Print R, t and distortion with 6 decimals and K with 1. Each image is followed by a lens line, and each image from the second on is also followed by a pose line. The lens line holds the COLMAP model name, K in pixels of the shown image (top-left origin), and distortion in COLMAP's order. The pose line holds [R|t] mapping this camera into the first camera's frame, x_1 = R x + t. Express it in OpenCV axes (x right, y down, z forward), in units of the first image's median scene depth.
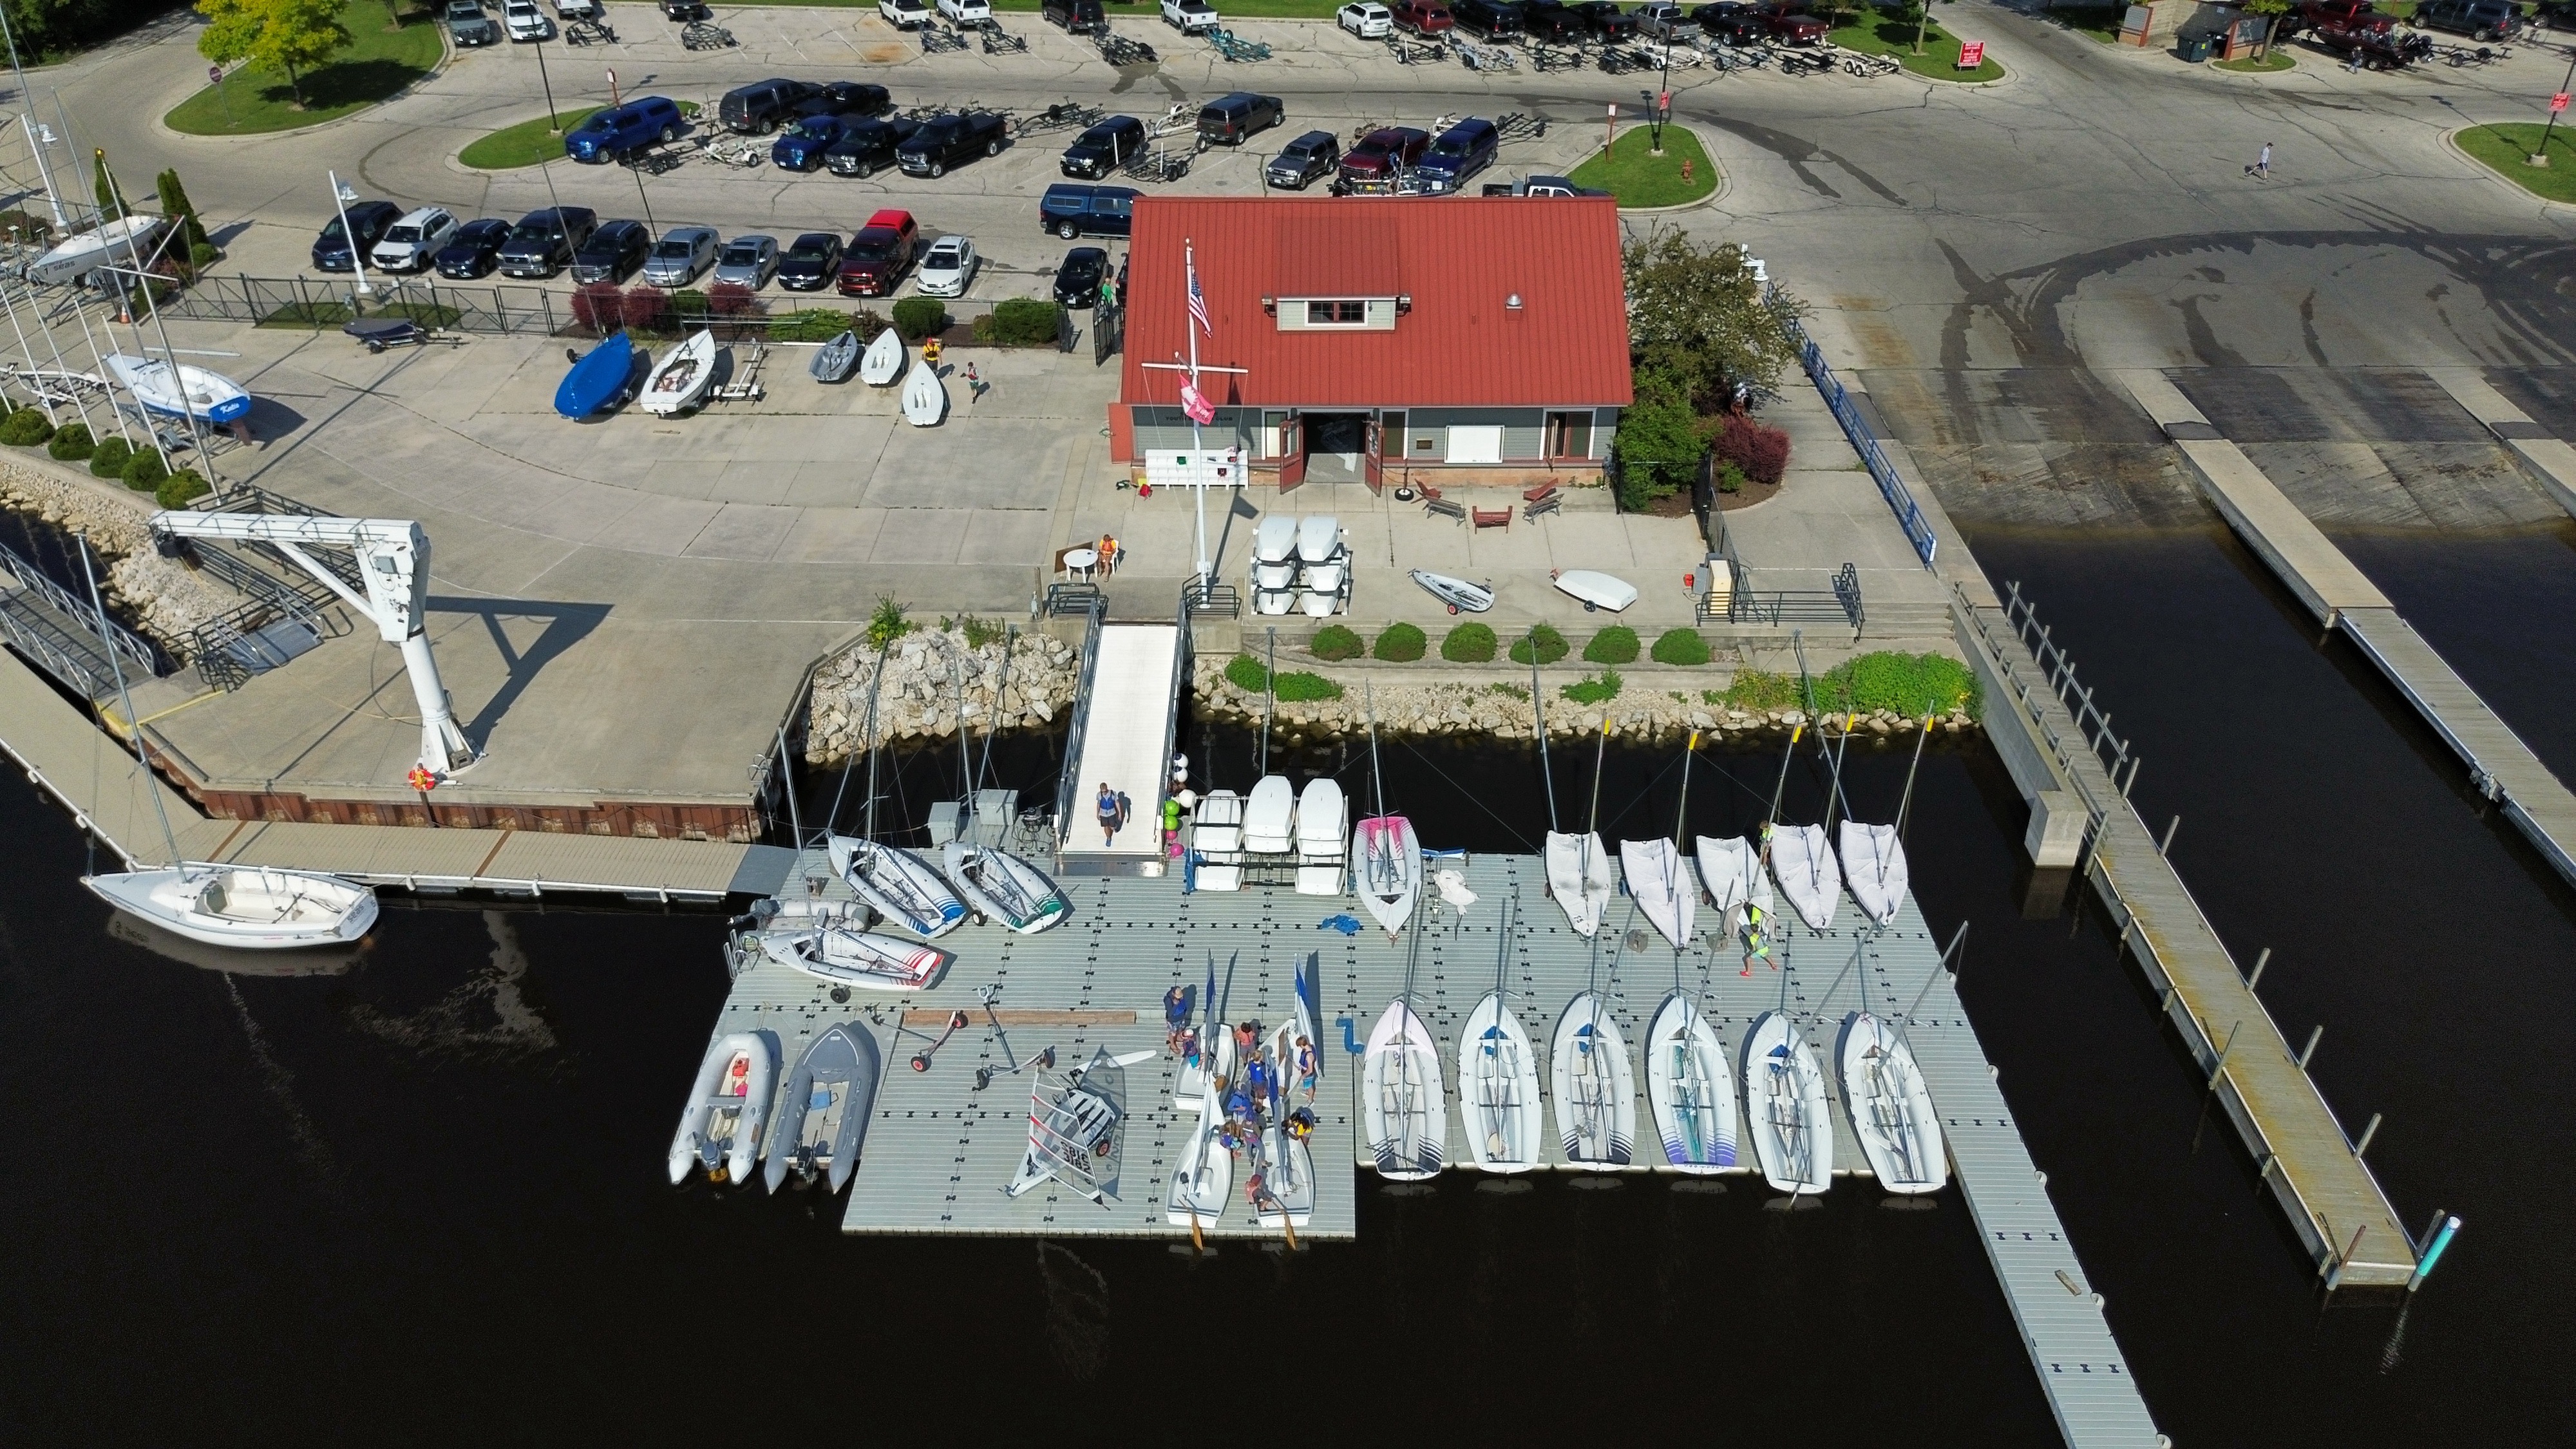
lens RADIAL K [[1826.0, 0, 1287.6], [0, 1826.0, 733.3], [0, 0, 1]] dist [0.058972, -0.058852]
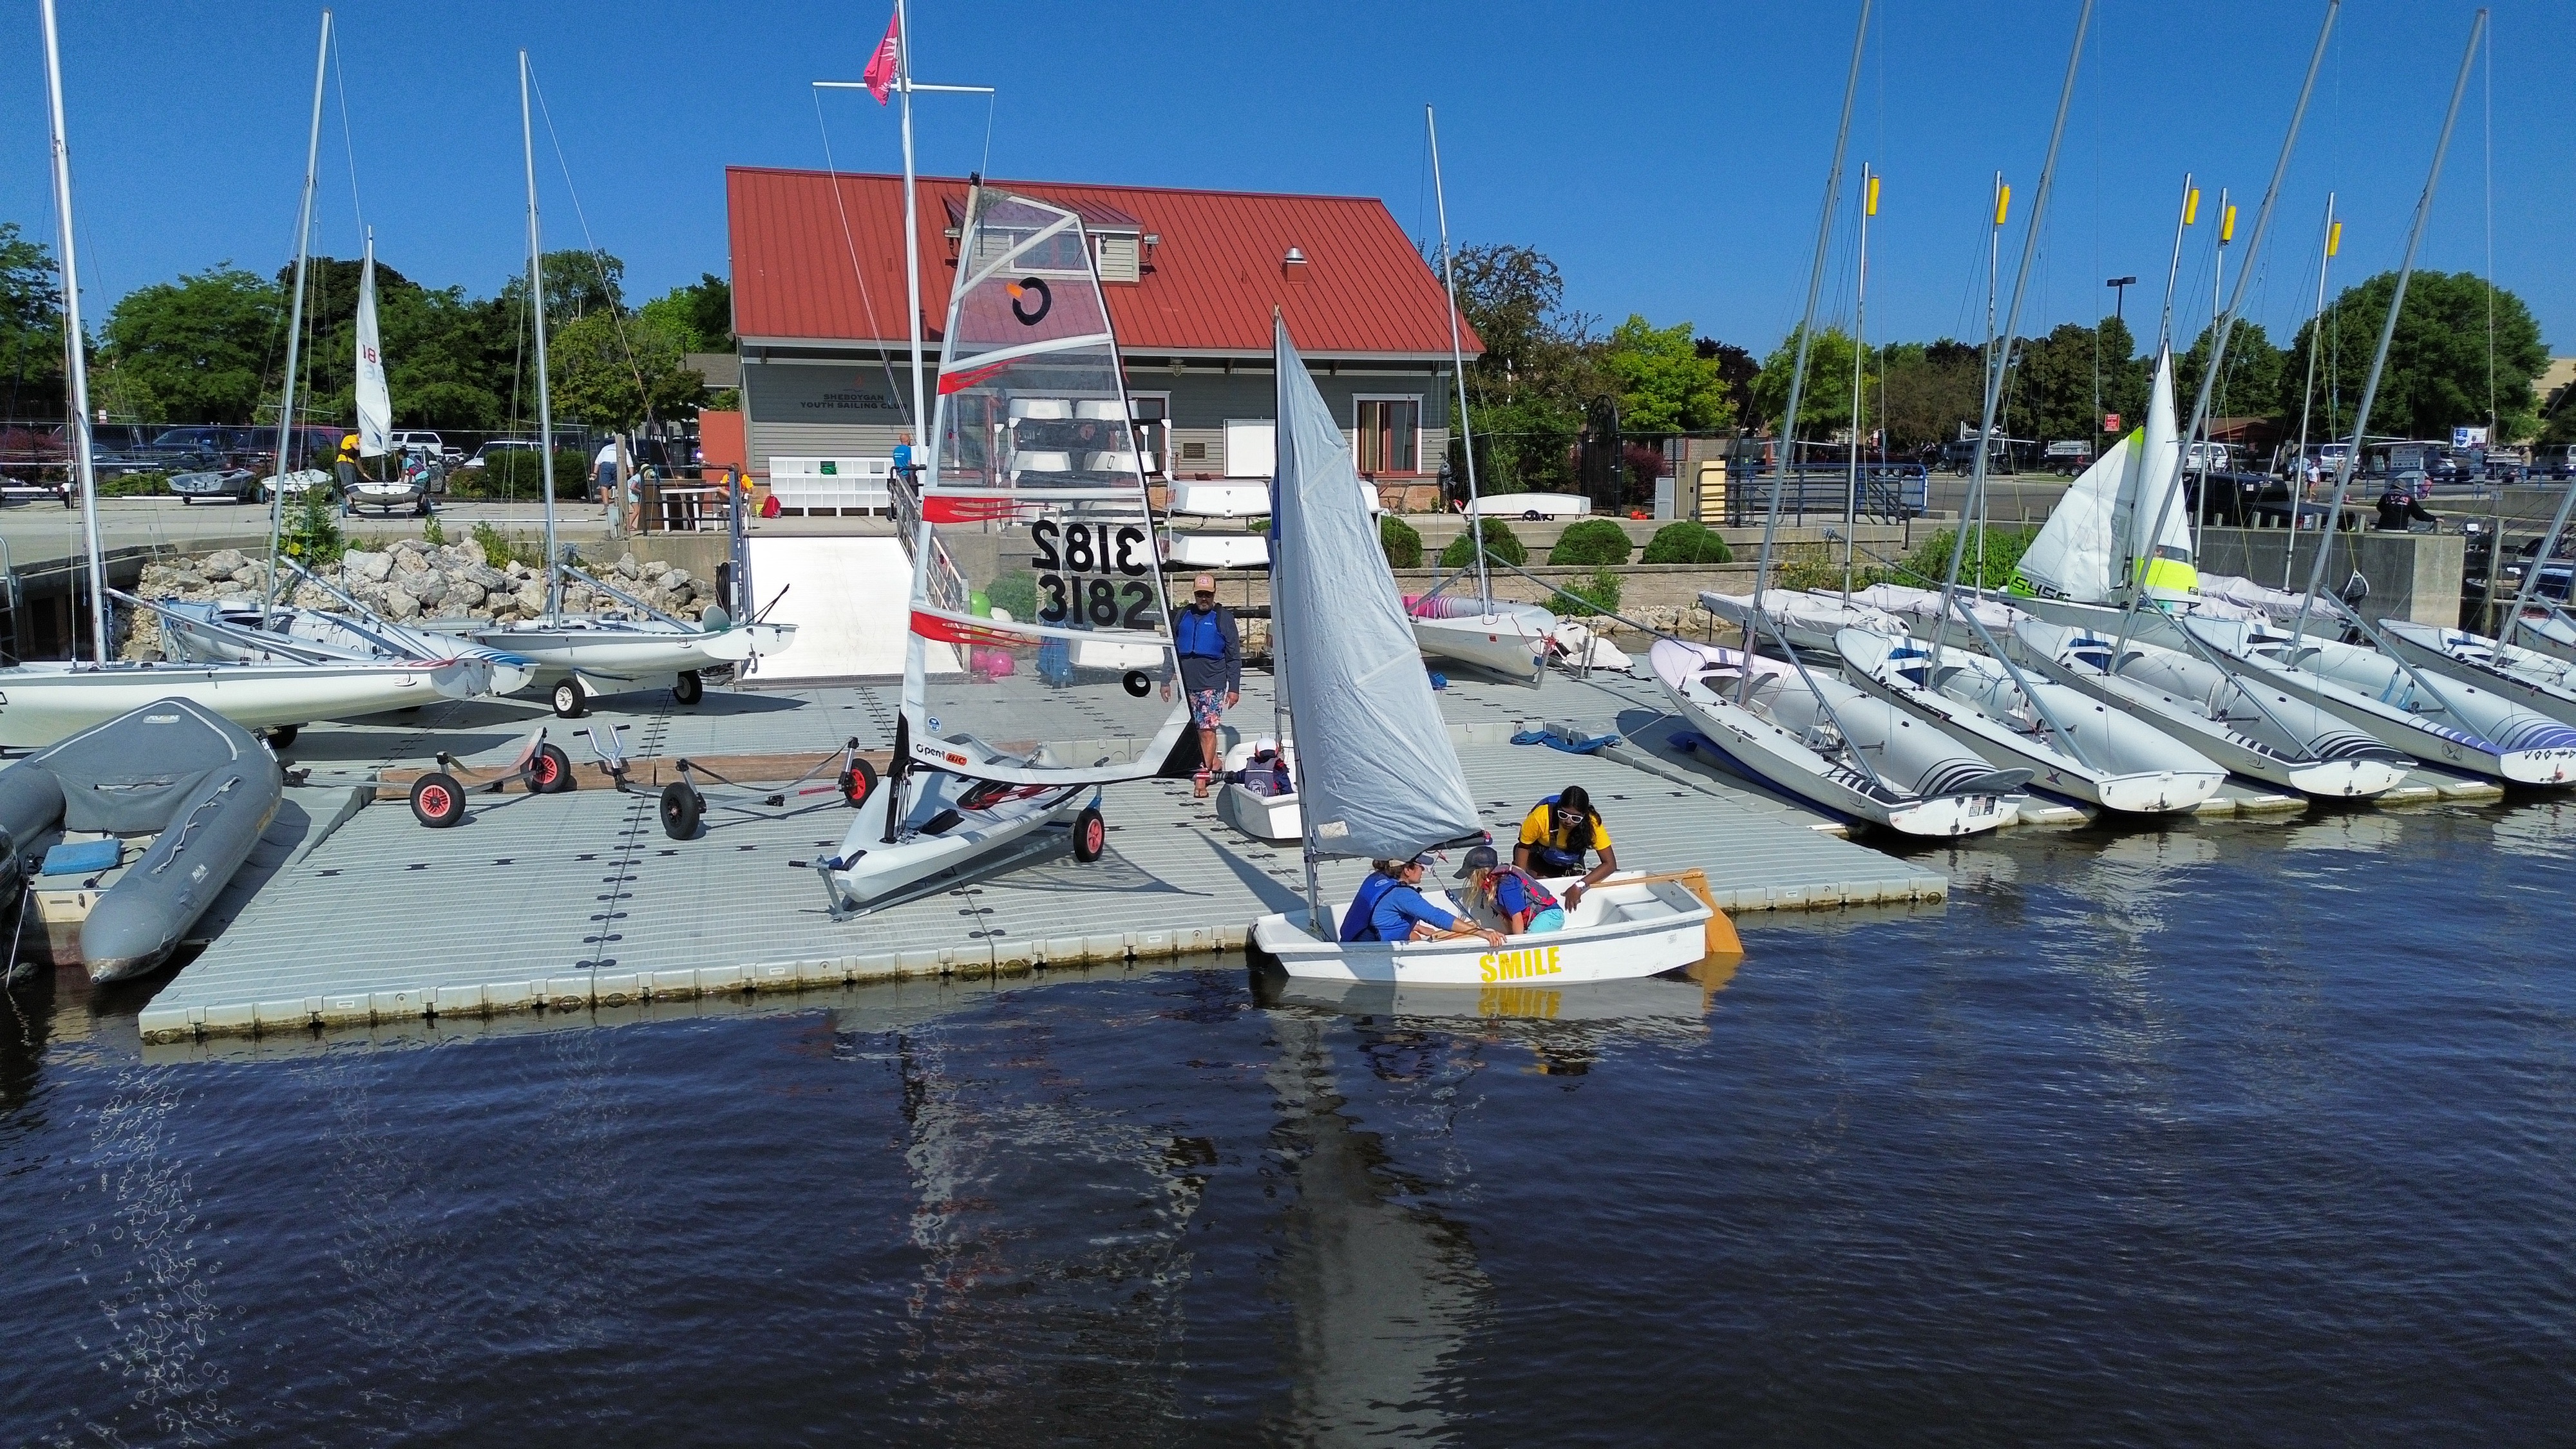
lens RADIAL K [[1826.0, 0, 1300.4], [0, 1826.0, 733.7], [0, 0, 1]] dist [0.058972, -0.058852]
pose [[0.951694, -0.041791, 0.304190, -0.115097], [0.163742, 0.907143, -0.387659, 0.242800], [-0.259743, 0.418742, 0.870166, 0.501239]]
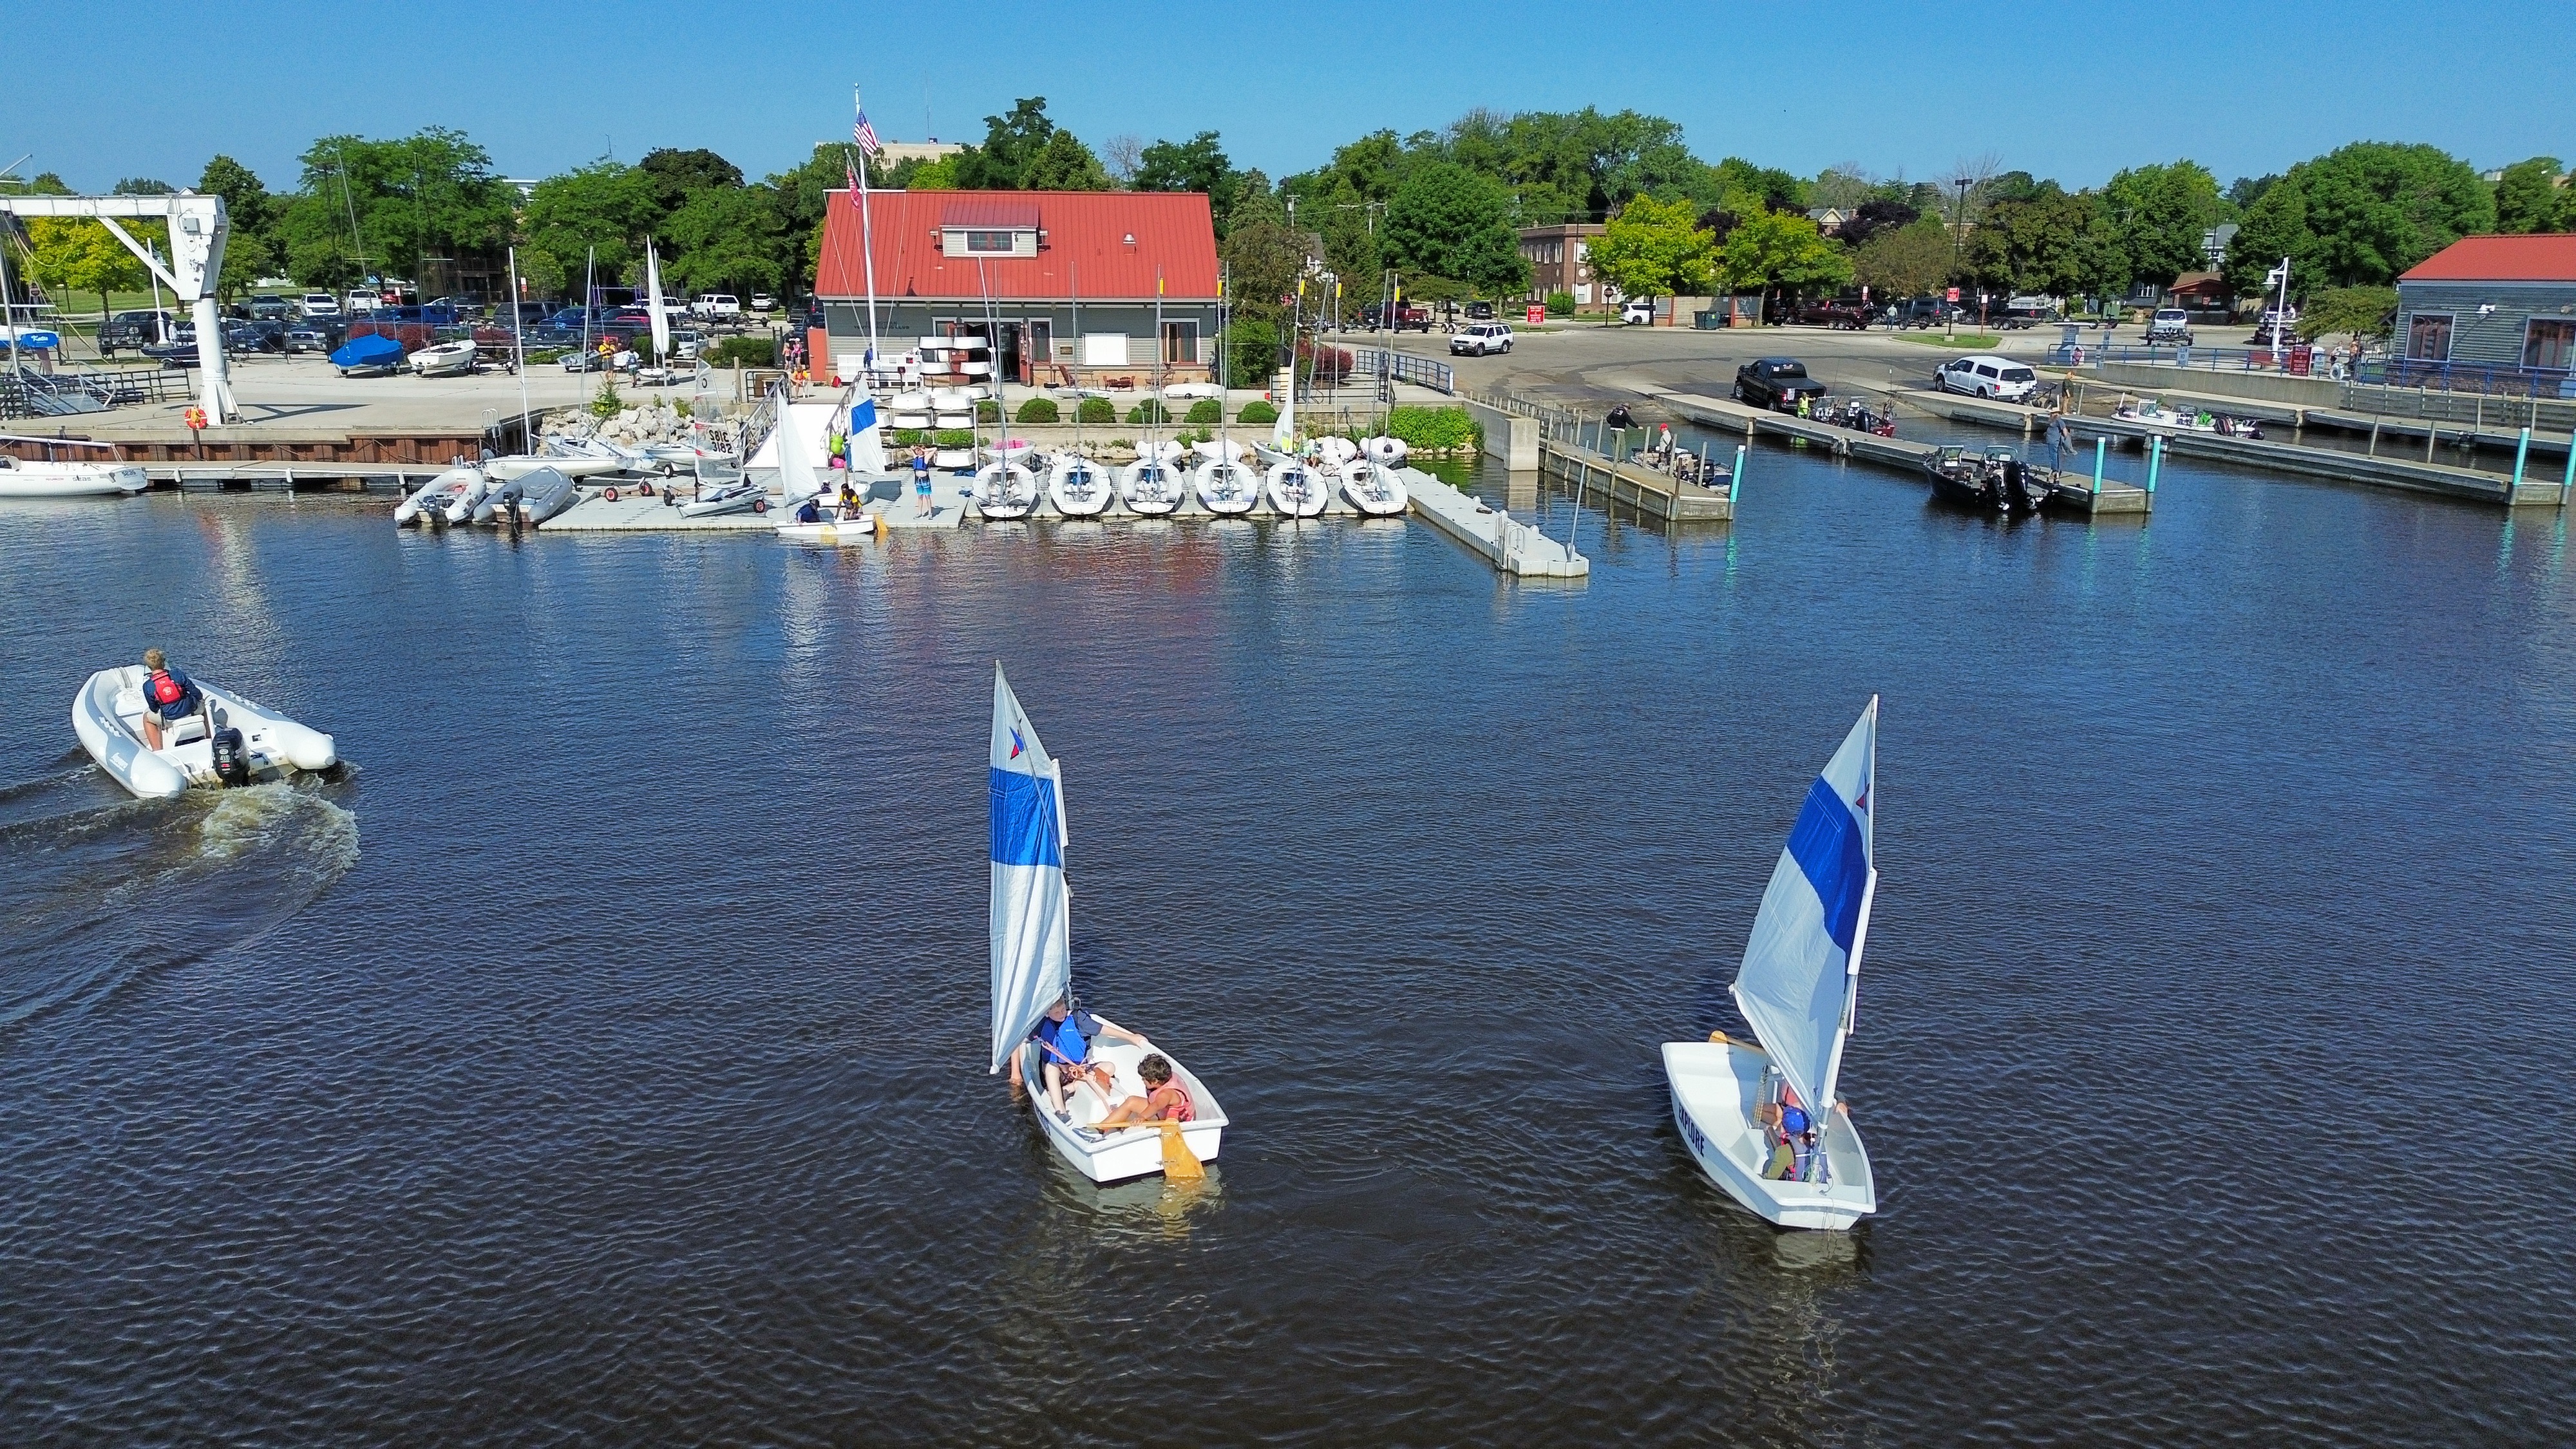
lens RADIAL K [[1826.0, 0, 1296.9], [0, 1826.0, 742.7], [0, 0, 1]] dist [0.058972, -0.058852]
pose [[0.991673, -0.027820, 0.125742, 0.076314], [0.065739, 0.948949, -0.308502, 0.570696], [-0.110741, 0.314199, 0.942876, -0.138342]]
